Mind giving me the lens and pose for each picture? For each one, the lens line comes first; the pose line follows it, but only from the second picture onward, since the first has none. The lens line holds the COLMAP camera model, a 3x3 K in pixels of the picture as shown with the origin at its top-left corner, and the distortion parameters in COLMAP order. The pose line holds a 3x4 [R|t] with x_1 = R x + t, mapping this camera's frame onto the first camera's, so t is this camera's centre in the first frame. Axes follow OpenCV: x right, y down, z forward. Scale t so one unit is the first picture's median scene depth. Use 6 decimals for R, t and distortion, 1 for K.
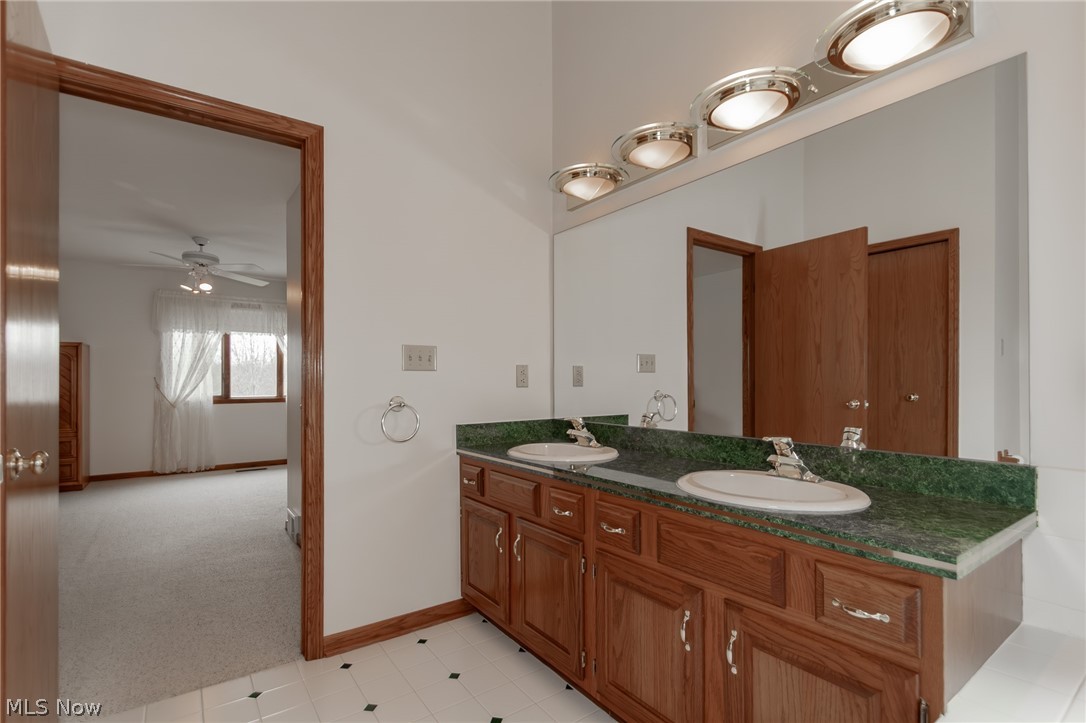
lens RADIAL K [[507.6, 0, 543.4], [0, 507.6, 369.1], [0, 0, 1]] dist [0.014325, -0.008139]
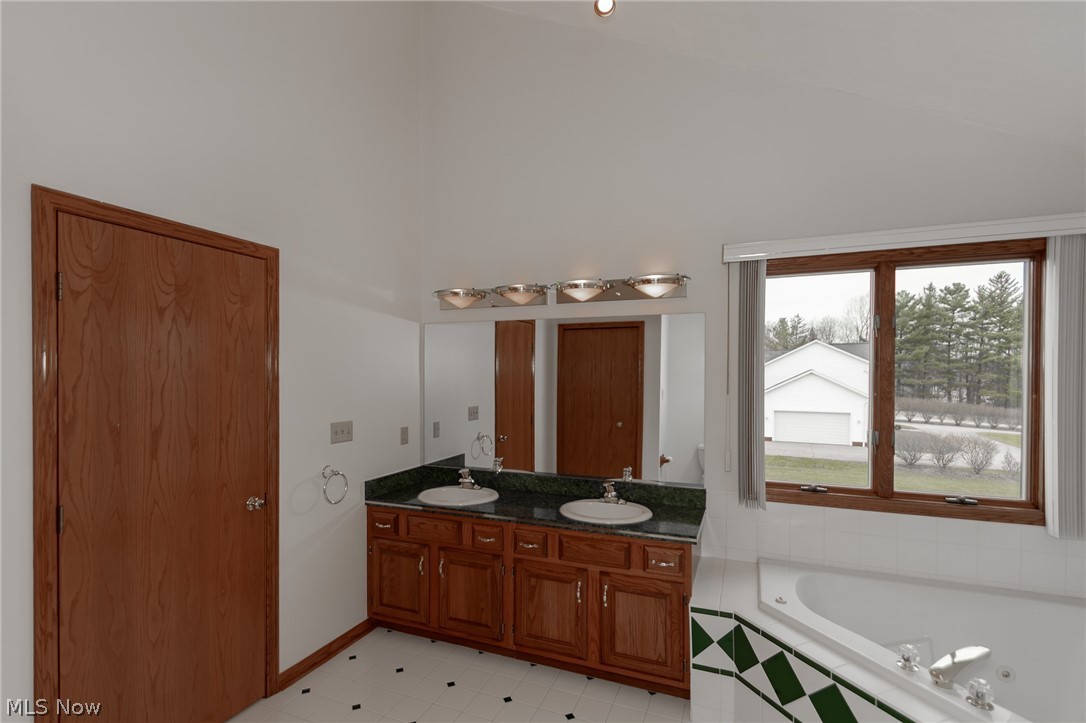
lens RADIAL K [[507.6, 0, 538.2], [0, 507.6, 361.8], [0, 0, 1]] dist [0.014325, -0.008139]
pose [[0.848850, 0.014717, 0.528429, -0.753844], [-0.015367, 0.999877, -0.003161, -0.300023], [-0.528411, -0.005437, 0.848971, -0.469739]]
